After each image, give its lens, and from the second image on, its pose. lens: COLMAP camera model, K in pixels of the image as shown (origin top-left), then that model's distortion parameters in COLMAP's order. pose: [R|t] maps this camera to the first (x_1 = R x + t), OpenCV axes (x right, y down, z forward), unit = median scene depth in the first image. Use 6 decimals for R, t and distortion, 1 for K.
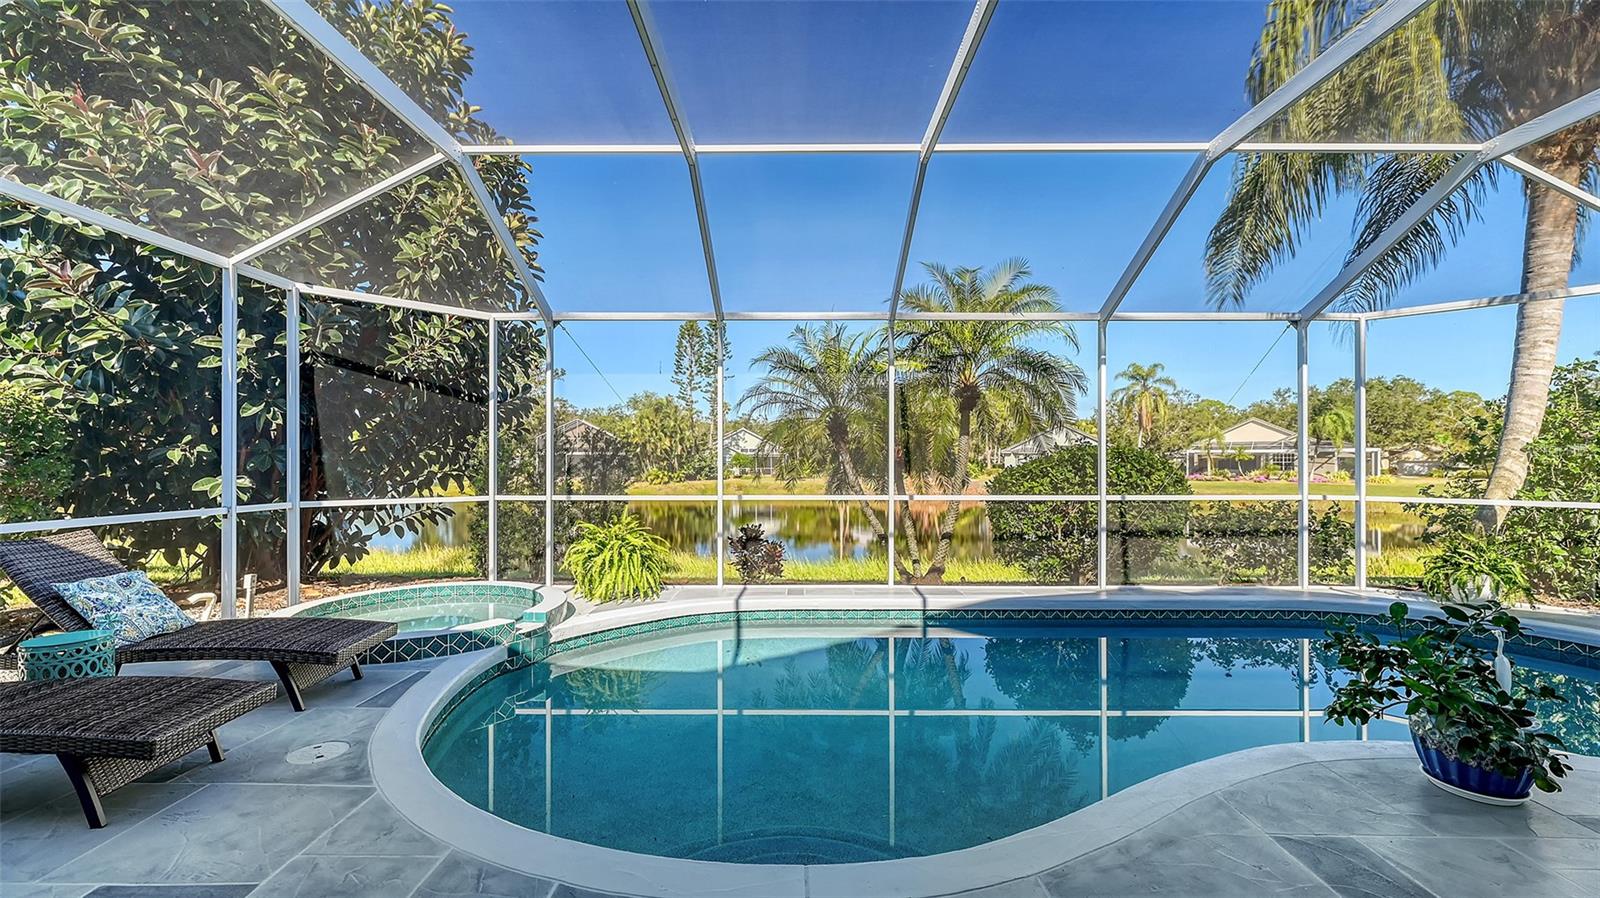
lens RADIAL K [[639.8, 0, 801.1], [0, 639.8, 454.3], [0, 0, 1]] dist [-0.003964, 0.001266]
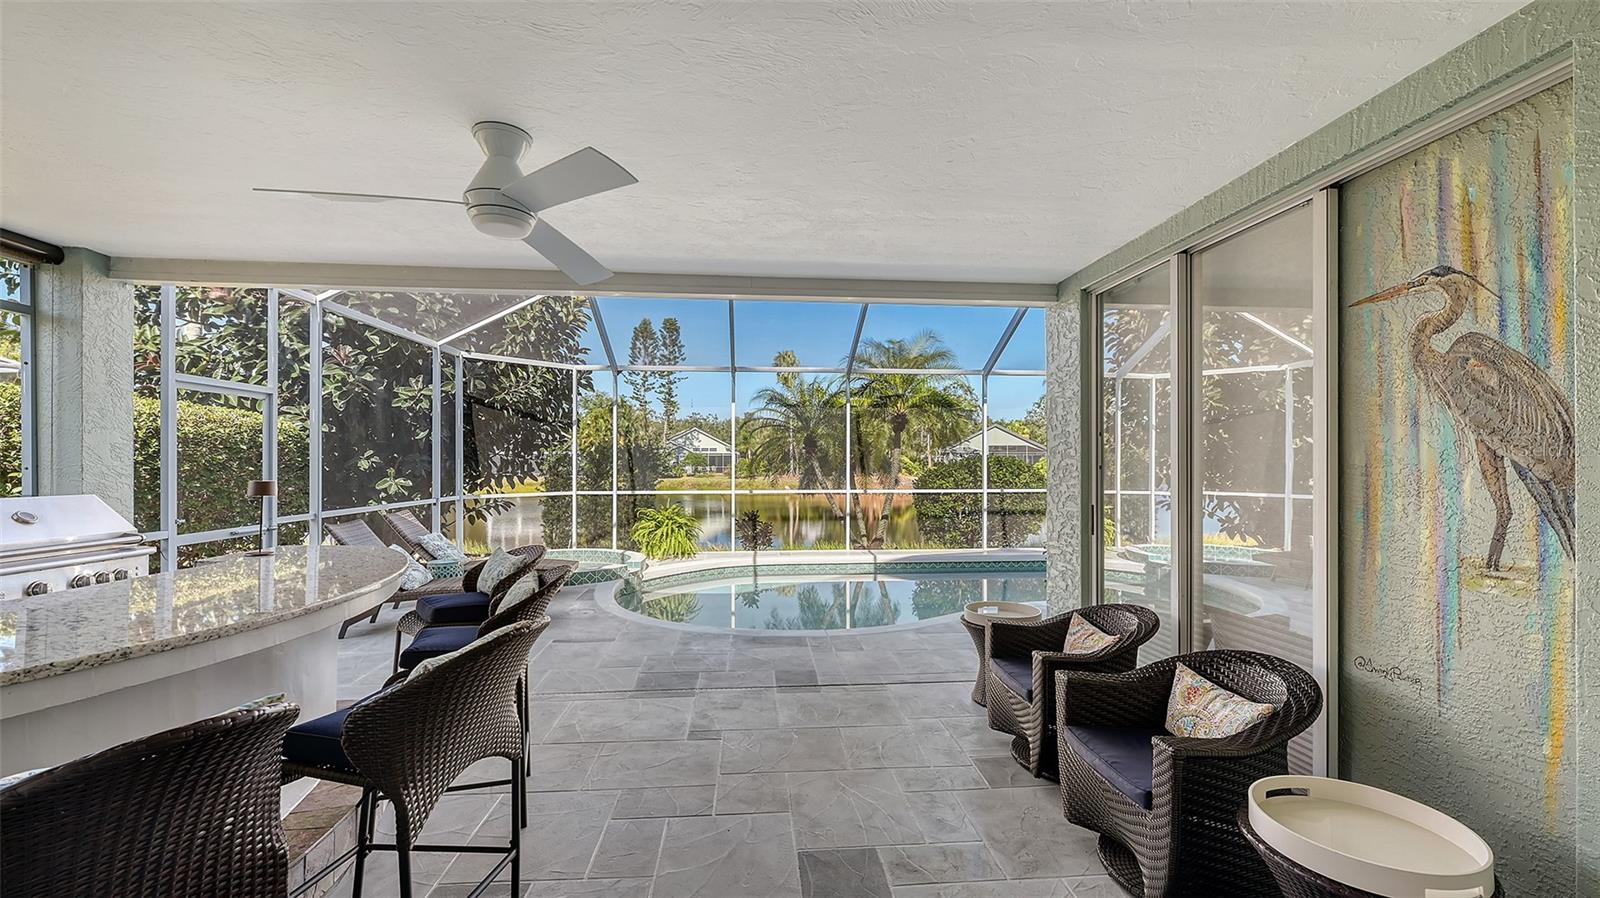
lens RADIAL K [[639.8, 0, 789.7], [0, 639.8, 455.9], [0, 0, 1]] dist [-0.003964, 0.001266]
pose [[0.997834, -0.001206, 0.065771, -0.091482], [0.000795, 0.999980, 0.006264, -0.023604], [-0.065778, -0.006198, 0.997815, -0.473939]]
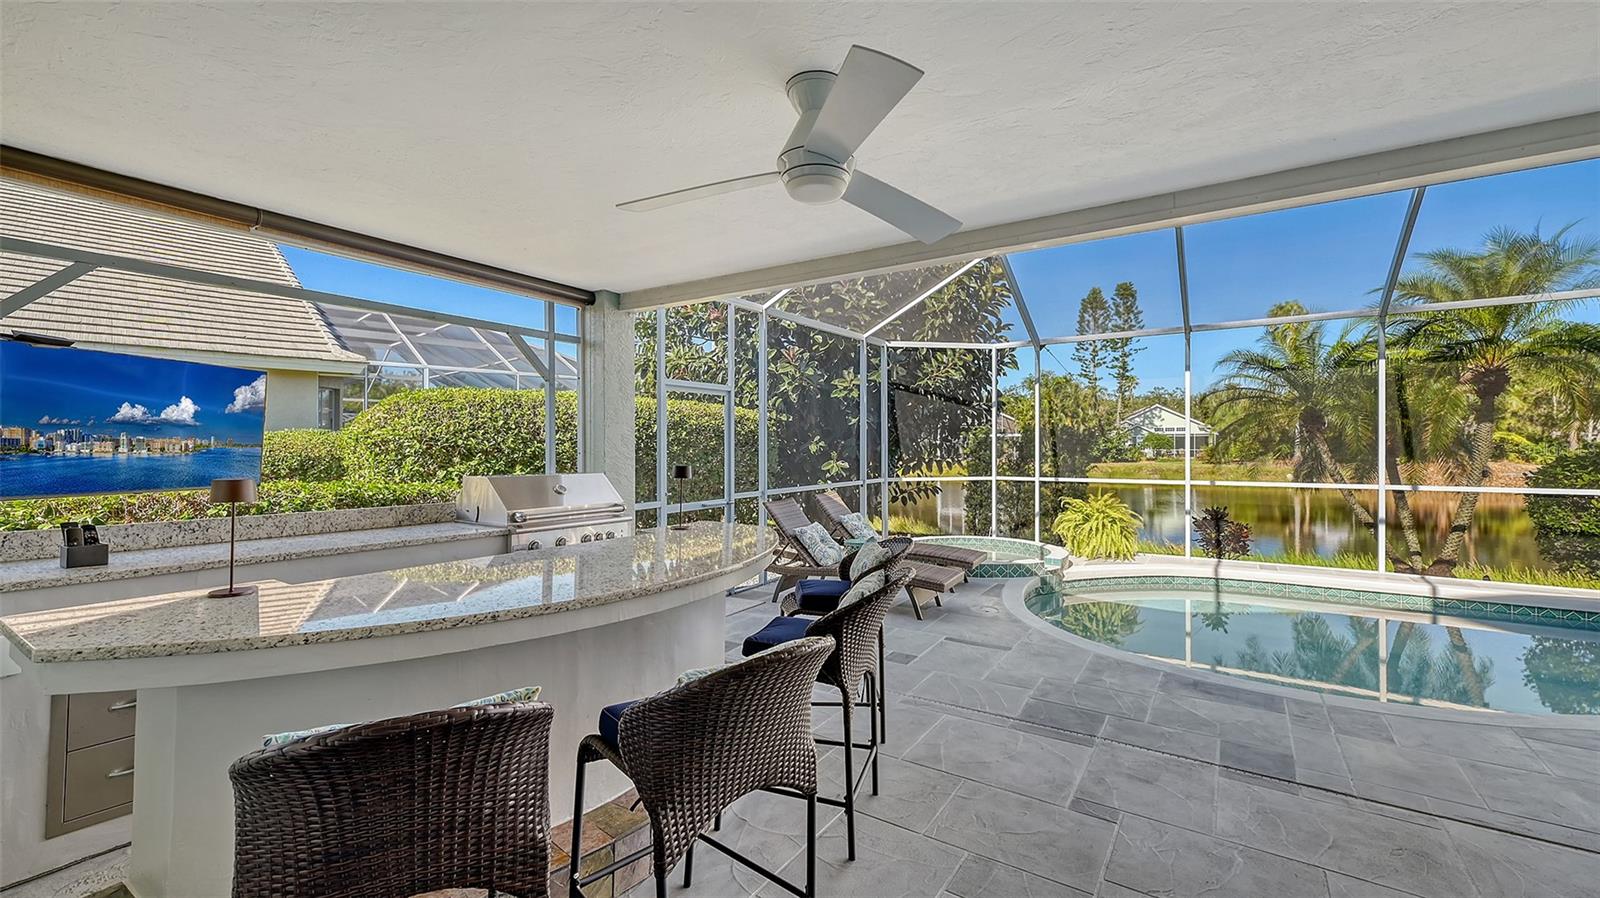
lens RADIAL K [[639.8, 0, 791.9], [0, 639.8, 446.6], [0, 0, 1]] dist [-0.003964, 0.001266]
pose [[0.823375, -0.003186, -0.567489, -0.057684], [0.013753, 0.999803, 0.014341, -0.025375], [0.567332, -0.019613, 0.823256, -0.381964]]
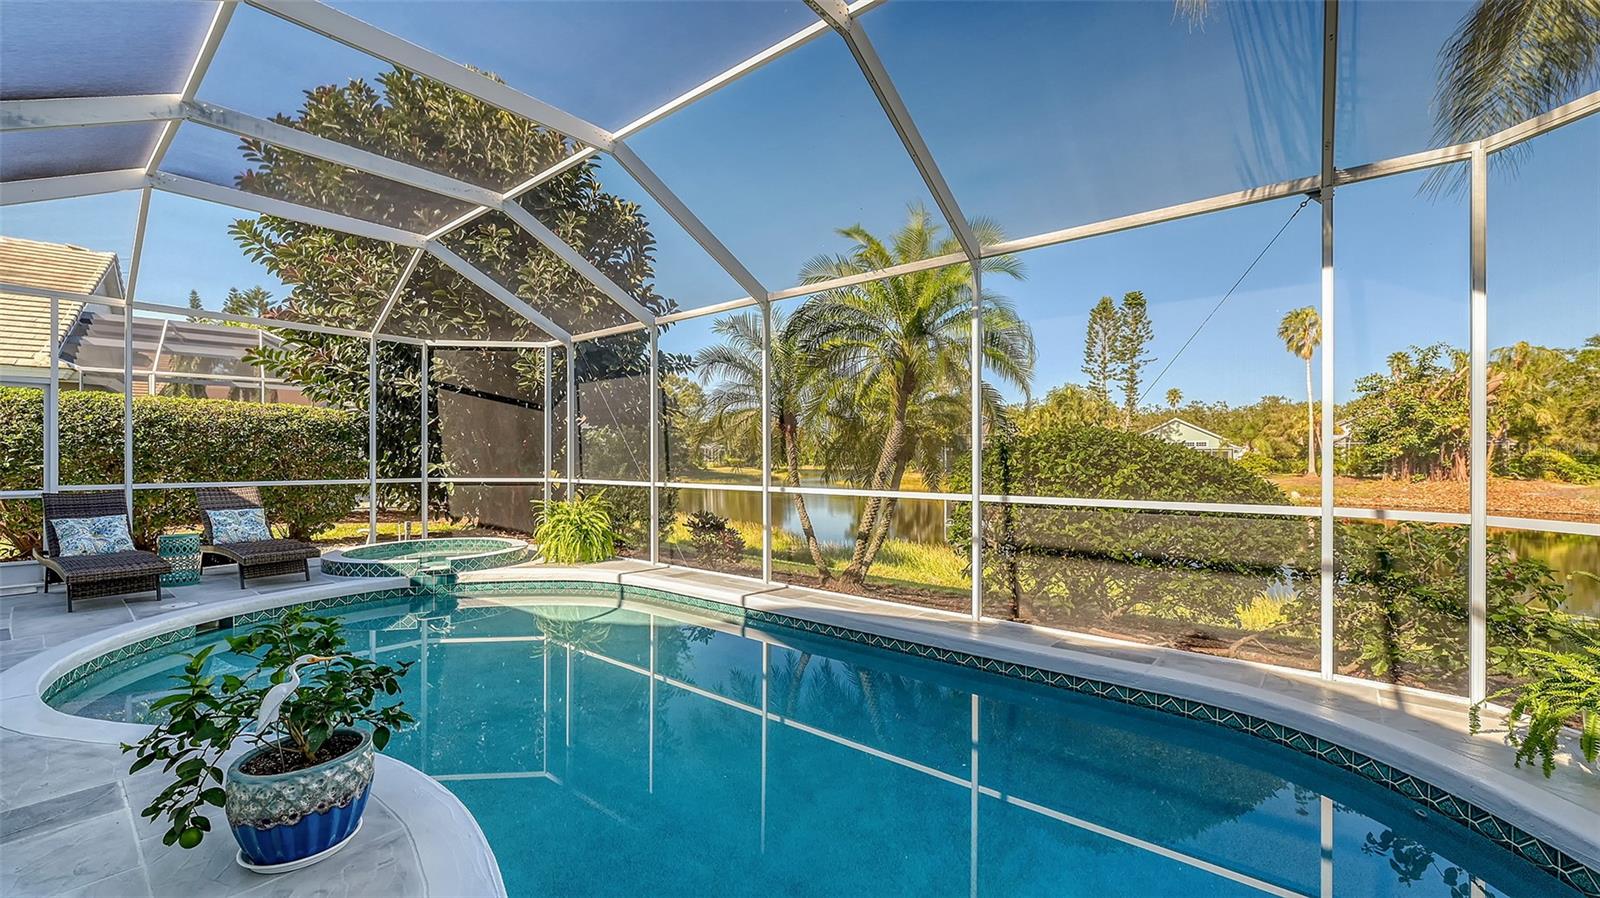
lens RADIAL K [[639.8, 0, 803.5], [0, 639.8, 448.6], [0, 0, 1]] dist [-0.003964, 0.001266]
pose [[0.777353, -0.009316, -0.628995, 0.771173], [0.007075, 0.999957, -0.006067, 0.014517], [0.629024, 0.000266, 0.777386, 0.293411]]
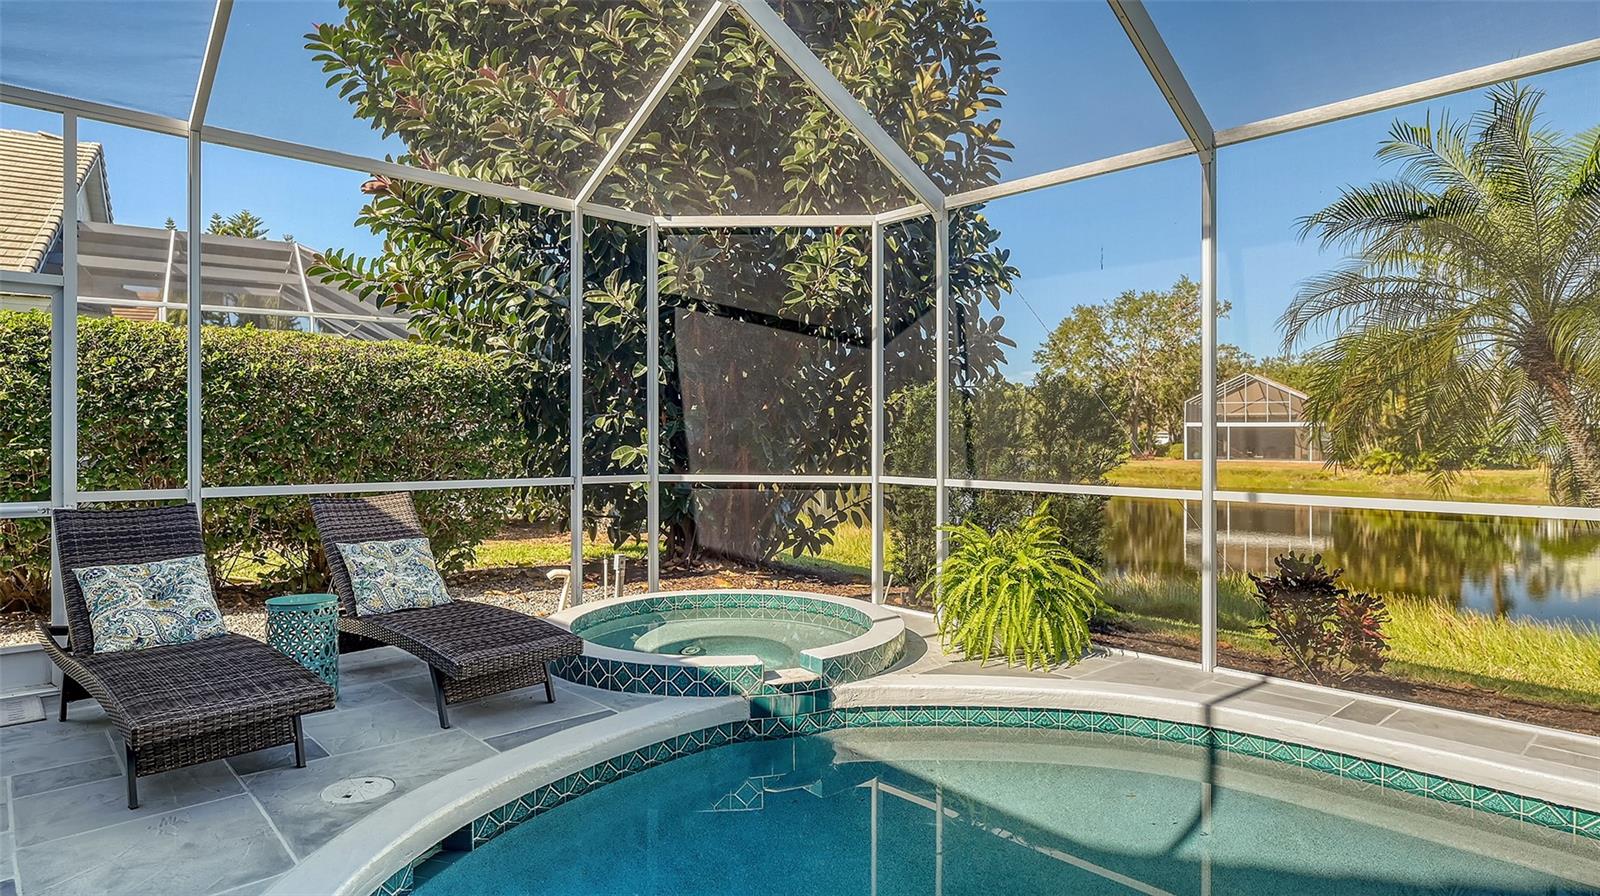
lens RADIAL K [[889.4, 0, 806.9], [0, 889.4, 427.4], [0, 0, 1]] dist [0.004279, -0.003738]
pose [[0.684727, -0.006048, -0.728774, 0.172796], [0.006295, 0.999977, -0.002384, 0.013366], [0.728772, -0.002956, 0.684750, 0.276620]]
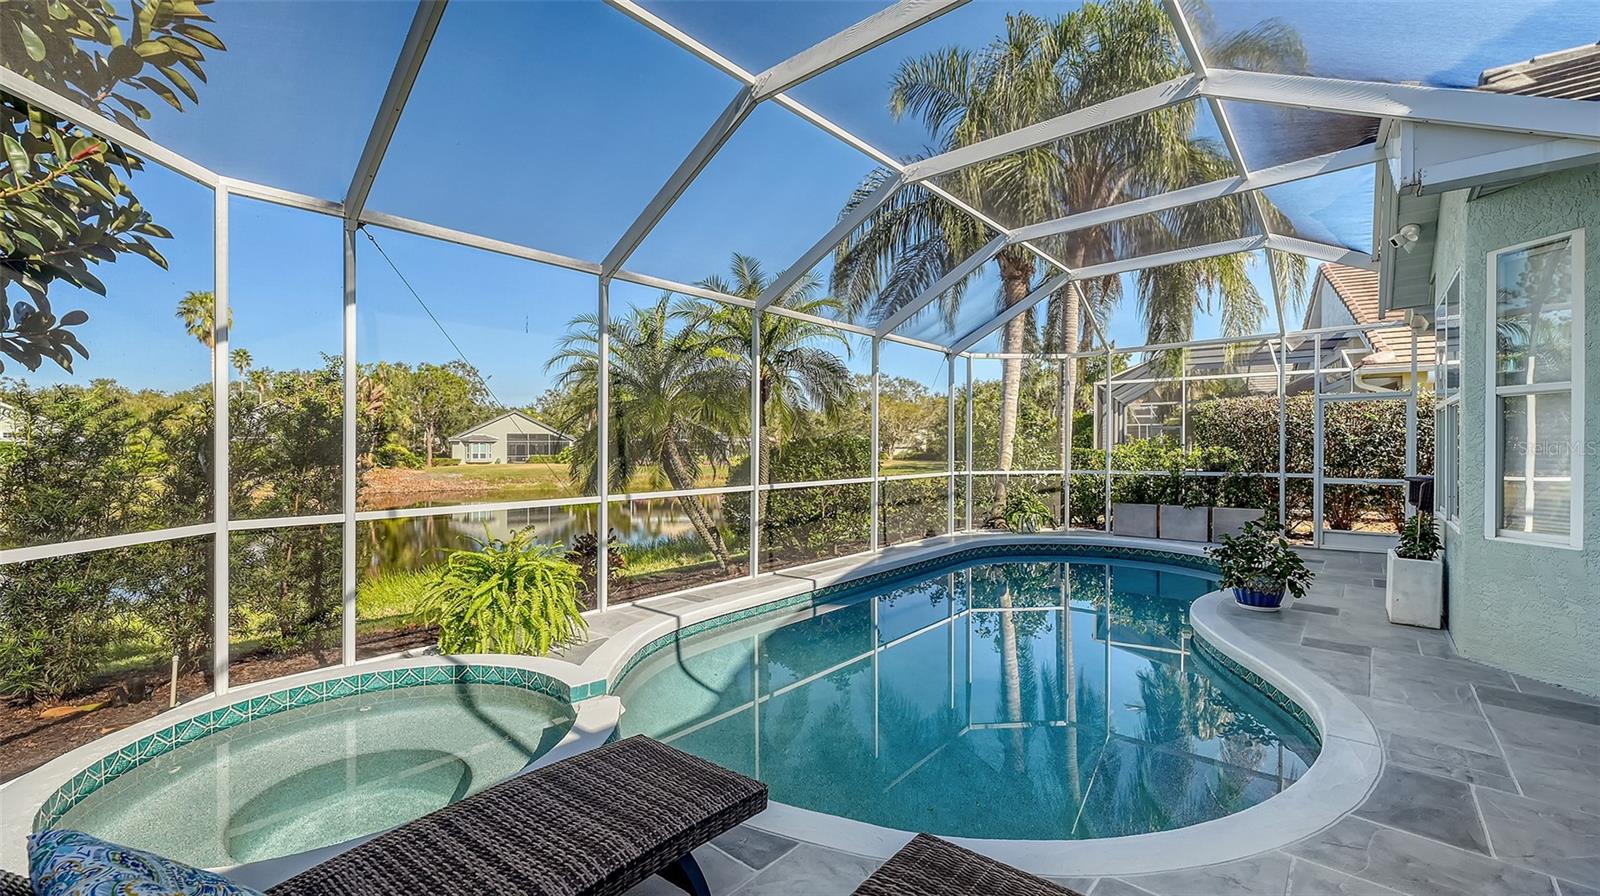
lens RADIAL K [[639.8, 0, 801.4], [0, 639.8, 450.4], [0, 0, 1]] dist [-0.003964, 0.001266]
pose [[0.655930, -0.007206, 0.754787, -0.555459], [-0.002573, 0.999927, 0.011782, -0.002616], [-0.754817, -0.009670, 0.655864, 0.288929]]
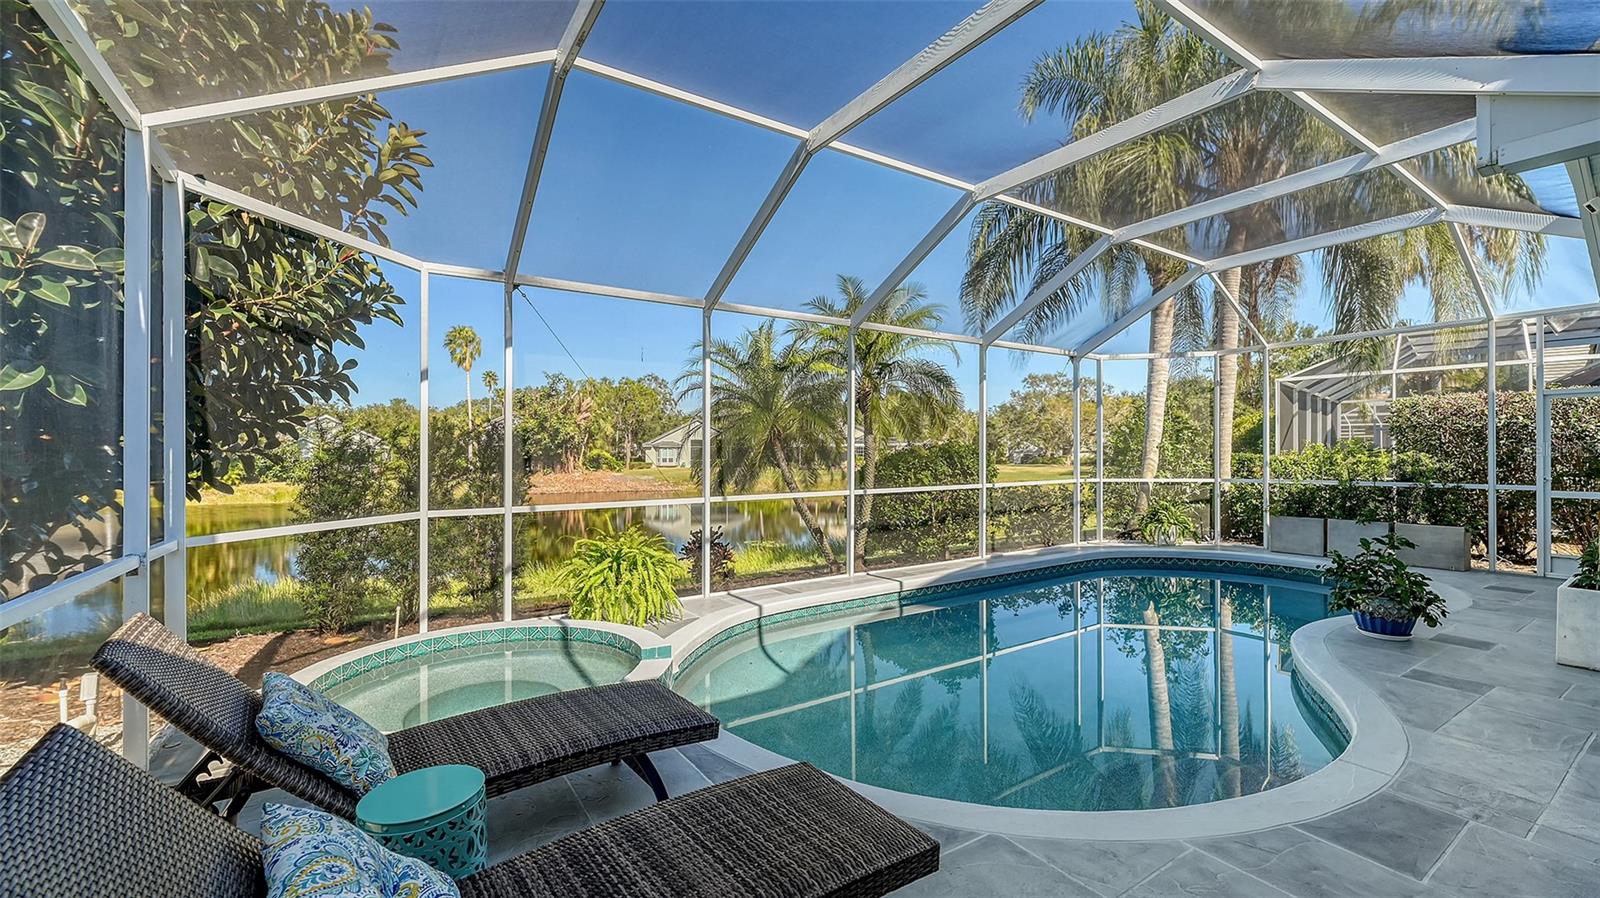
lens RADIAL K [[639.8, 0, 797.0], [0, 639.8, 448.2], [0, 0, 1]] dist [-0.003964, 0.001266]
pose [[0.835697, -0.002092, 0.549187, -0.516463], [0.001288, 0.999997, 0.001850, -0.008364], [-0.549189, -0.000838, 0.835697, 0.149930]]
